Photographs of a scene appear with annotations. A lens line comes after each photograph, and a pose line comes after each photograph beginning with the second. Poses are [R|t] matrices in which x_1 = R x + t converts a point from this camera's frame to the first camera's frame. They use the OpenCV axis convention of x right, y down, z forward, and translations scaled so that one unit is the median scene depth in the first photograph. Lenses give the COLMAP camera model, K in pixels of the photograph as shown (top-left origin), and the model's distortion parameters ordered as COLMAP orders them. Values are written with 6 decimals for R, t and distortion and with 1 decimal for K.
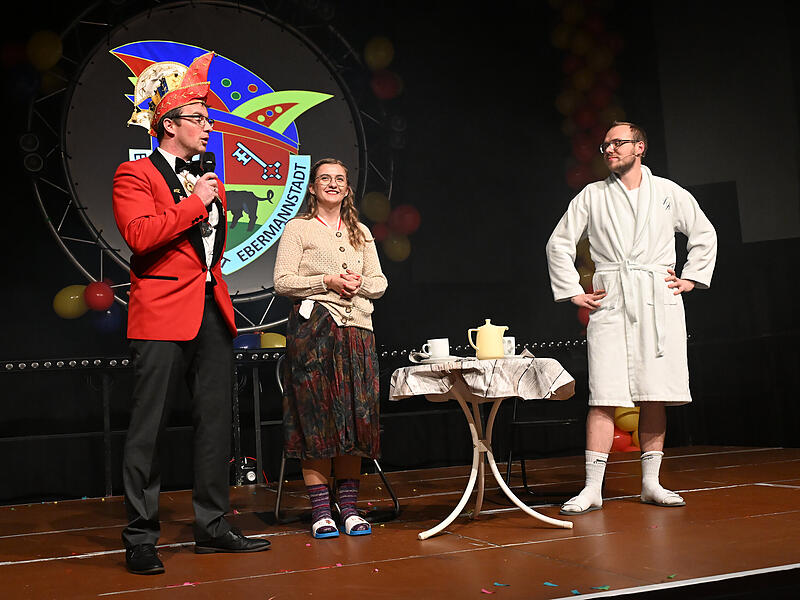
lens RADIAL K [[960.1, 0, 400.0], [0, 960.1, 300.0], [0, 0, 1]] dist [-0.021489, -0.068181]
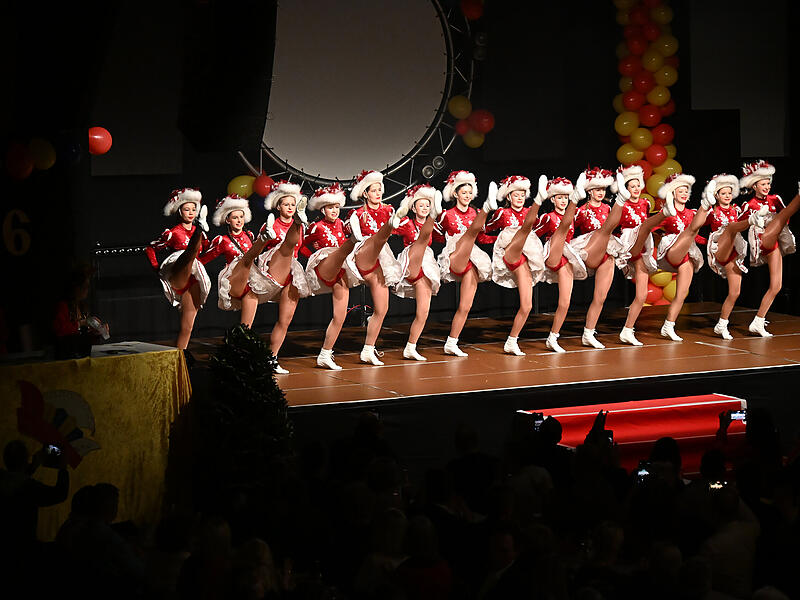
lens RADIAL K [[2856.7, 0, 400.0], [0, 2856.7, 300.0], [0, 0, 1]] dist [0.255932, 1.699505]
pose [[0.997278, 0.030491, 0.067139, -0.338784], [-0.043115, 0.979763, 0.195464, -0.564929], [-0.059820, -0.197827, 0.978410, -2.630881]]
